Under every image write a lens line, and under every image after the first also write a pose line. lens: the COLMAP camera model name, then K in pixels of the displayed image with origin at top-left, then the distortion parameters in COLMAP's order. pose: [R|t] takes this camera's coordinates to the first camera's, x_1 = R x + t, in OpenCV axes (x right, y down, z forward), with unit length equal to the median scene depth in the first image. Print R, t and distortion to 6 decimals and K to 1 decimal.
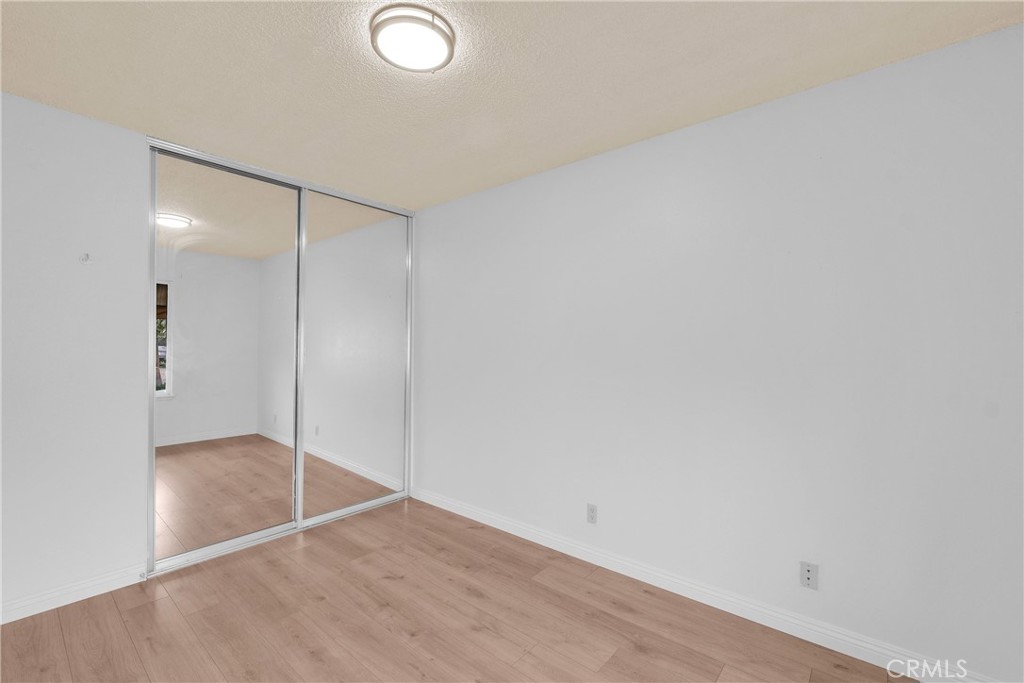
lens RADIAL K [[439.0, 0, 510.4], [0, 439.0, 341.0], [0, 0, 1]] dist [-0.002698, -0.000365]
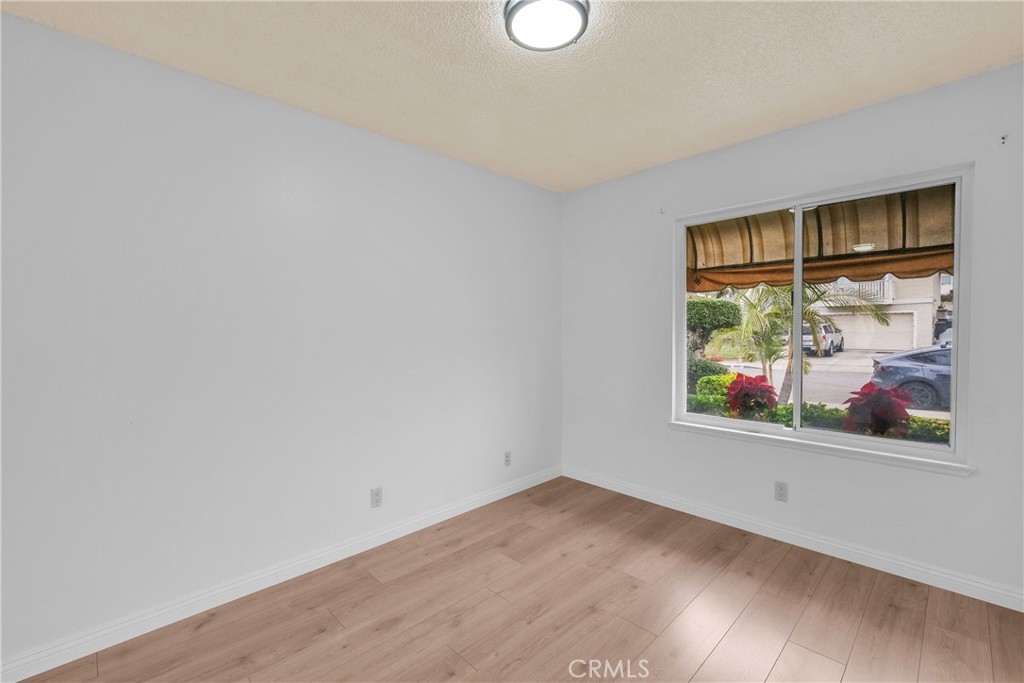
lens RADIAL K [[439.0, 0, 507.7], [0, 439.0, 333.7], [0, 0, 1]] dist [-0.002698, -0.000365]
pose [[0.104153, -0.018649, 0.994386, -0.876524], [-0.000893, 0.999822, 0.018845, 0.003806], [-0.994561, -0.002851, 0.104118, 0.687109]]
